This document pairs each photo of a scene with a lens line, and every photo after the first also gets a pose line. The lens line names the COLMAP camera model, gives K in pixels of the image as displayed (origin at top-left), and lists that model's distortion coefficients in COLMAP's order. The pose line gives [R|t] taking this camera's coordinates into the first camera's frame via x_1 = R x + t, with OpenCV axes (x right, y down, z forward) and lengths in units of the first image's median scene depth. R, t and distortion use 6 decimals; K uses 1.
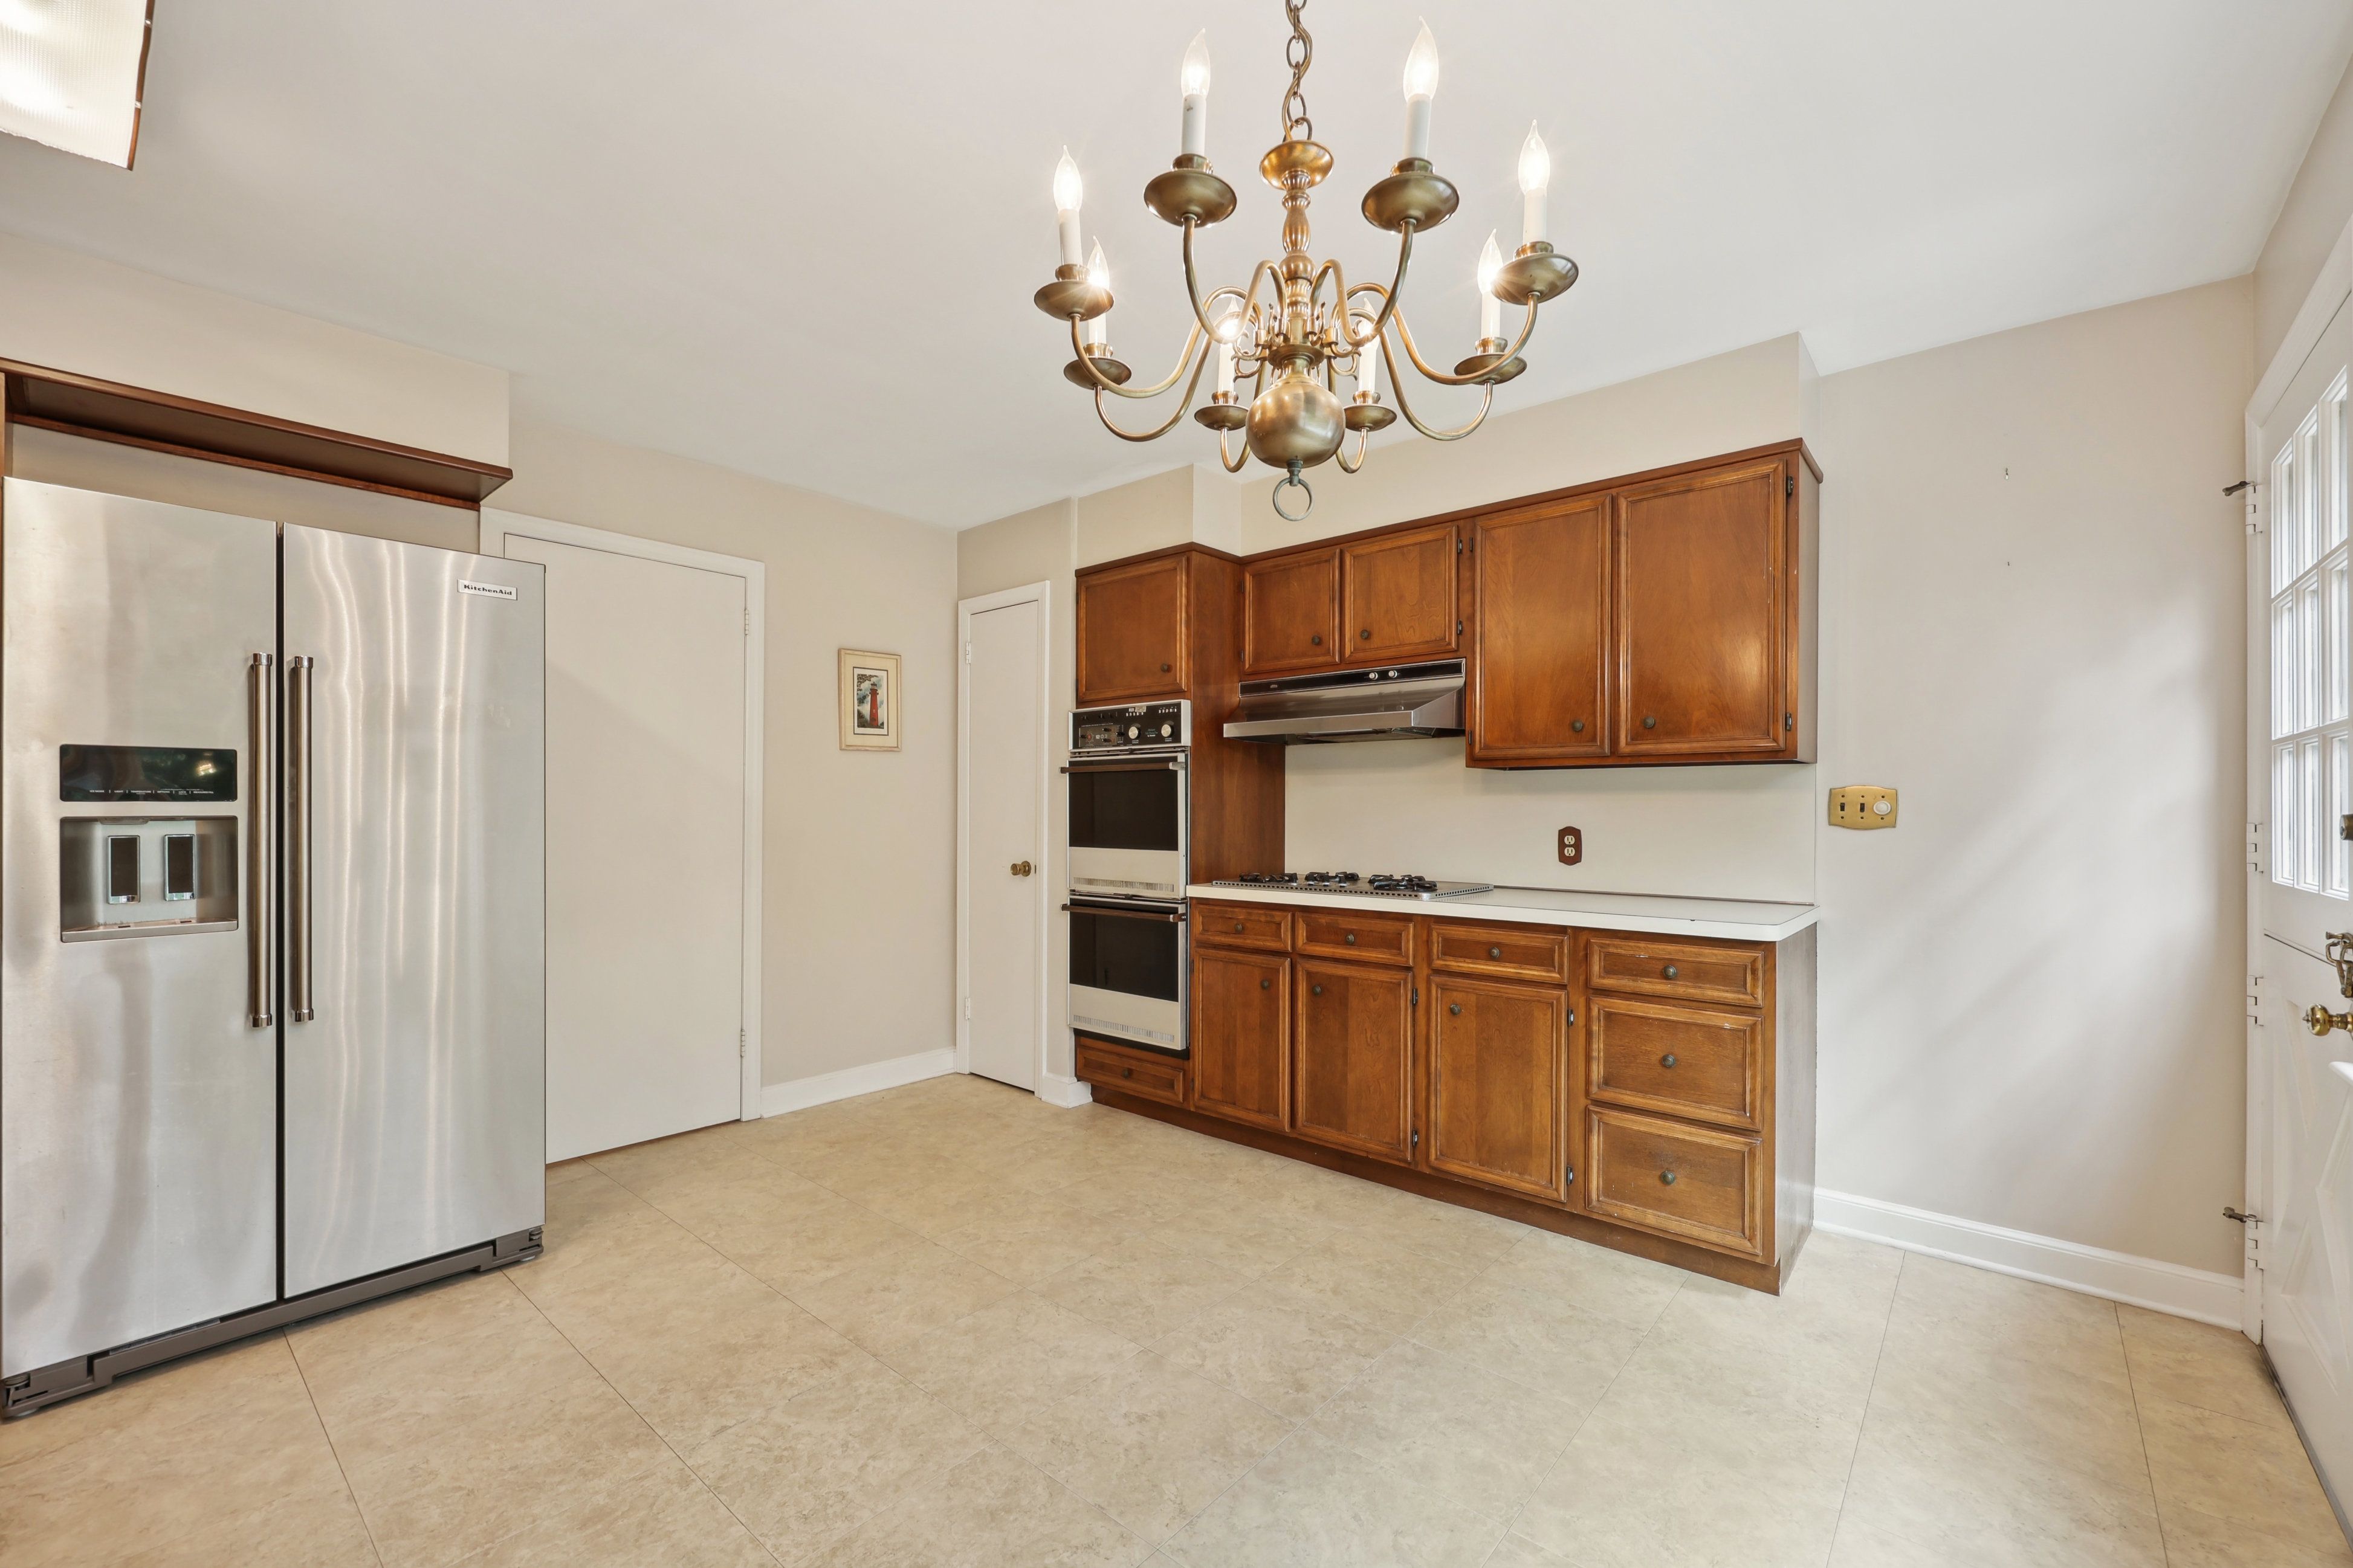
lens RADIAL K [[962.0, 0, 1183.2], [0, 962.0, 818.9], [0, 0, 1]] dist [-0.001602, 0.000411]
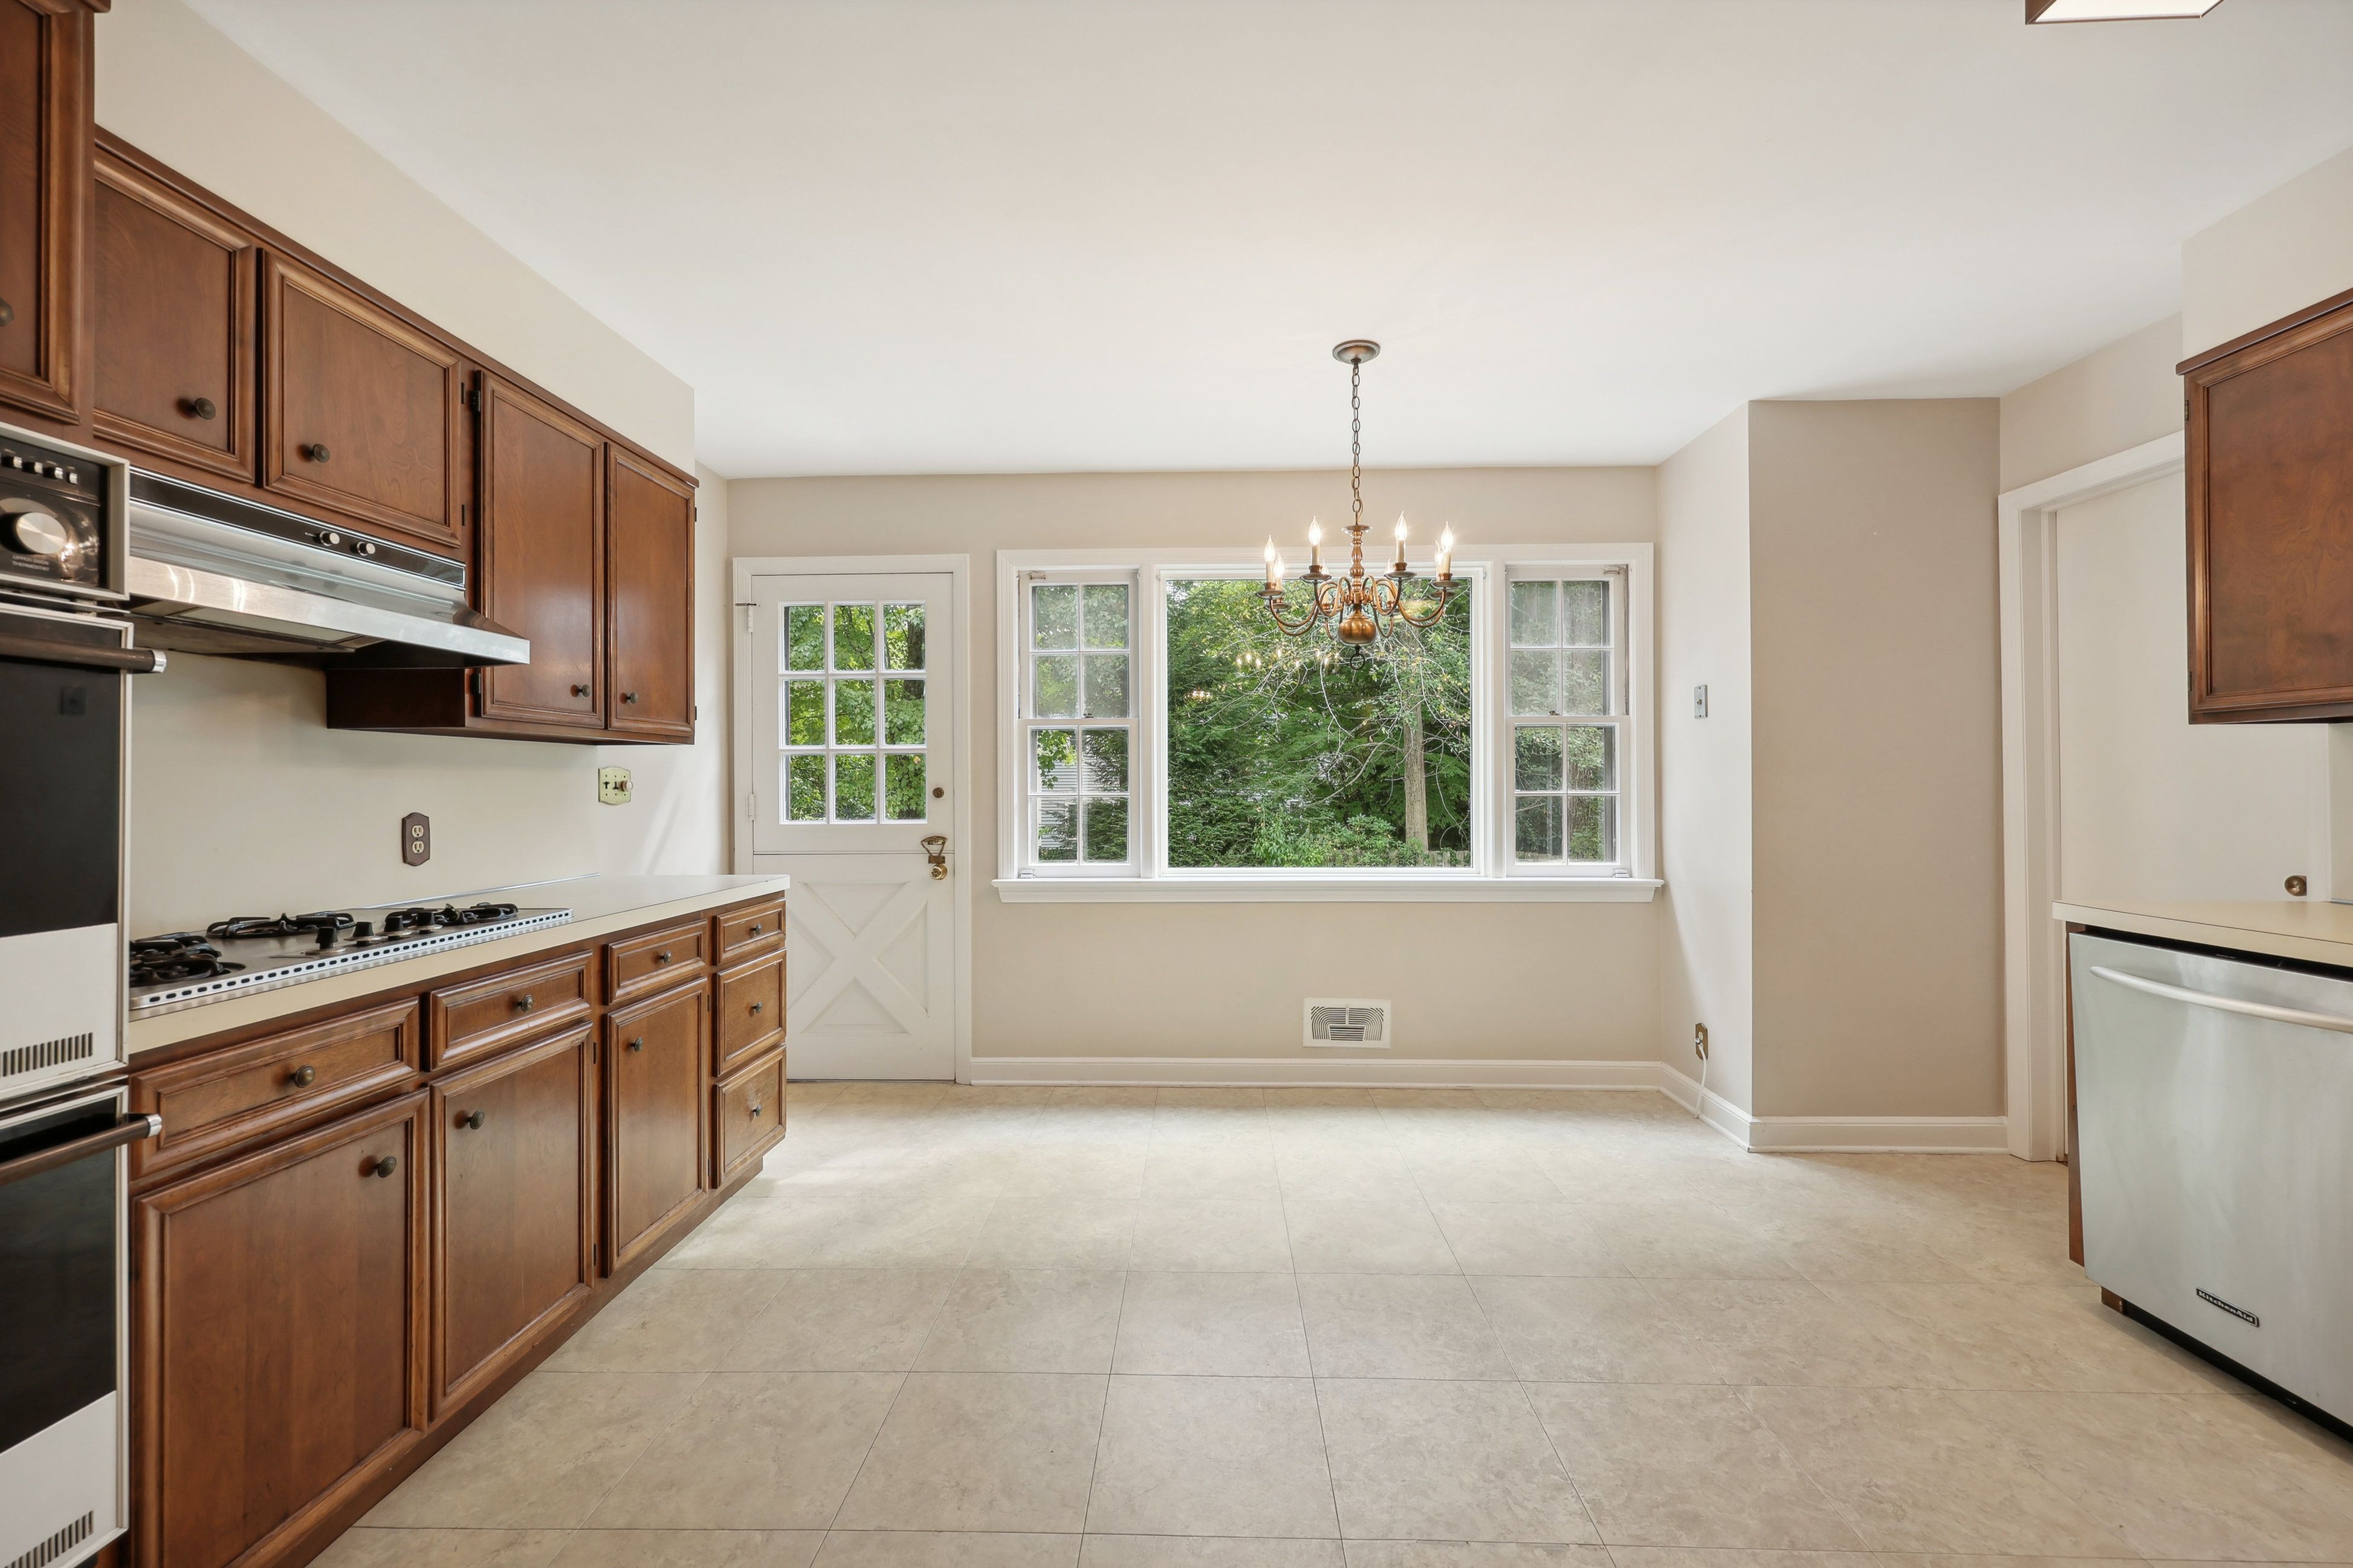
lens RADIAL K [[962.0, 0, 1178.5], [0, 962.0, 778.2], [0, 0, 1]] dist [-0.001602, 0.000411]
pose [[-0.629026, 0.004810, 0.777369, -0.669202], [0.012071, 0.999921, 0.003581, -0.017150], [-0.777290, 0.011636, -0.629035, 1.277812]]
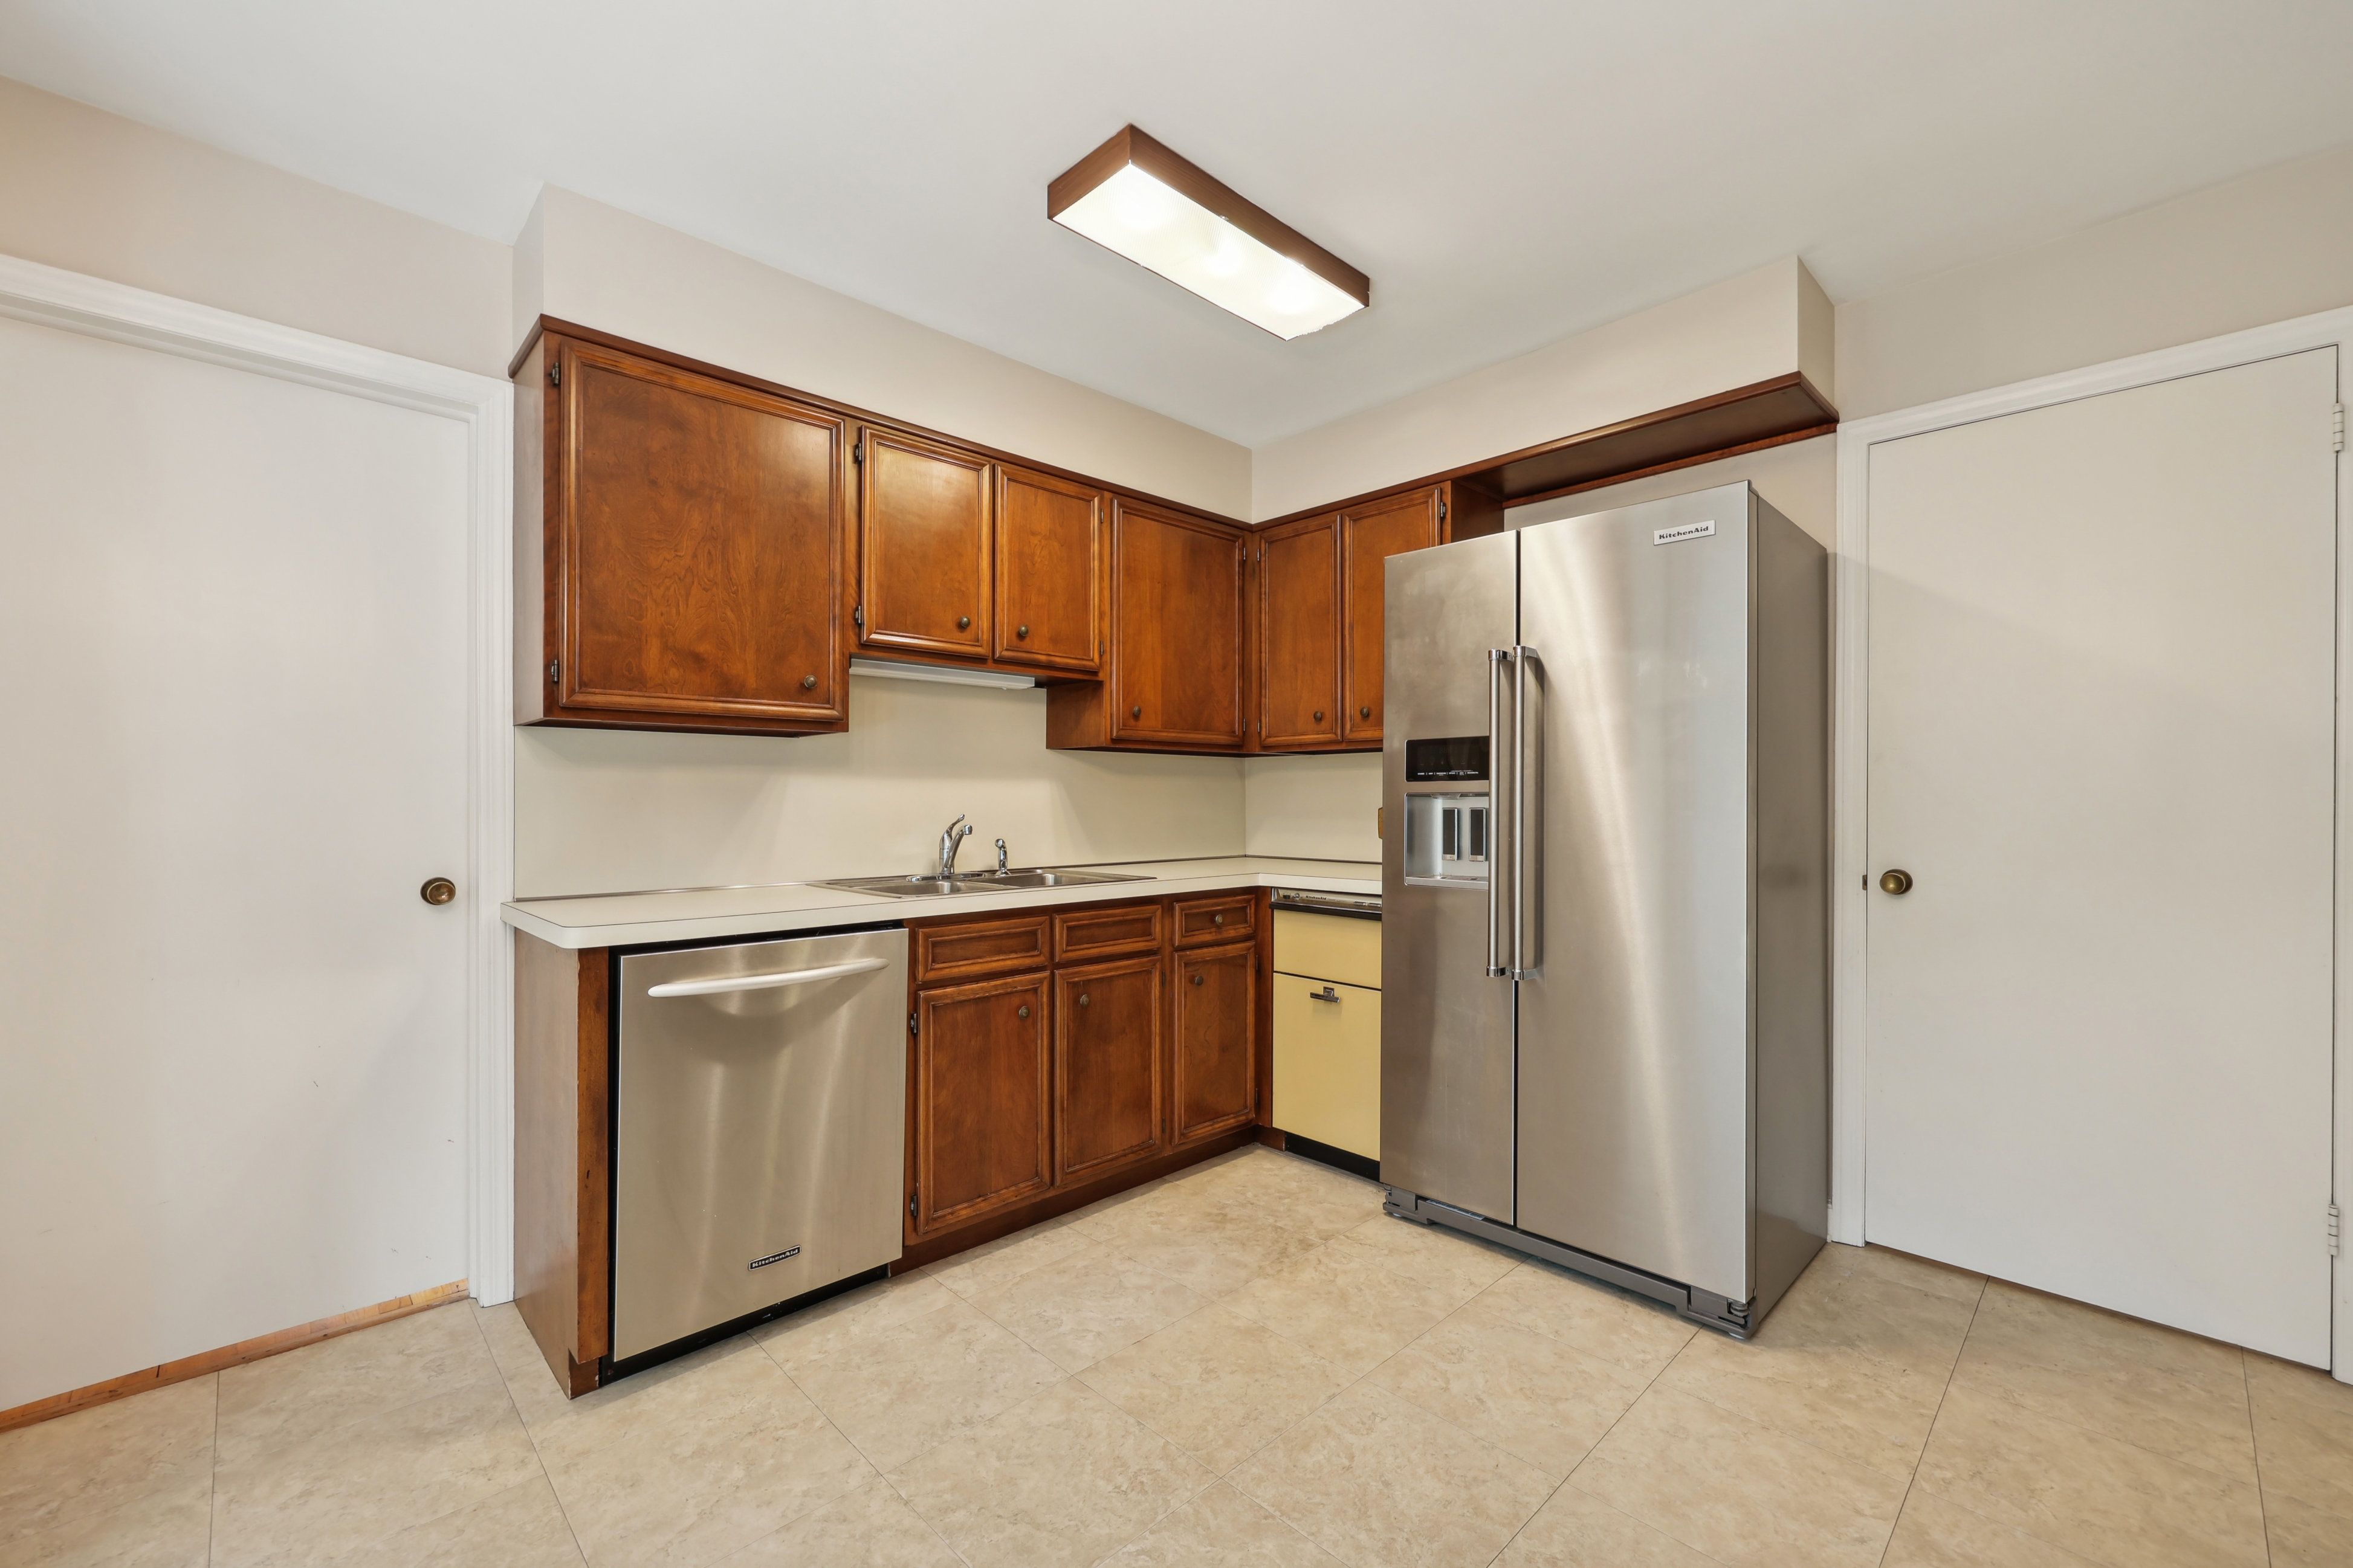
lens RADIAL K [[962.0, 0, 1178.7], [0, 962.0, 791.9], [0, 0, 1]] dist [-0.001602, 0.000411]
pose [[-0.088810, -0.009078, -0.996007, 0.176826], [-0.012574, 0.999889, -0.007992, 0.009785], [0.995969, 0.011814, -0.088914, 0.602531]]
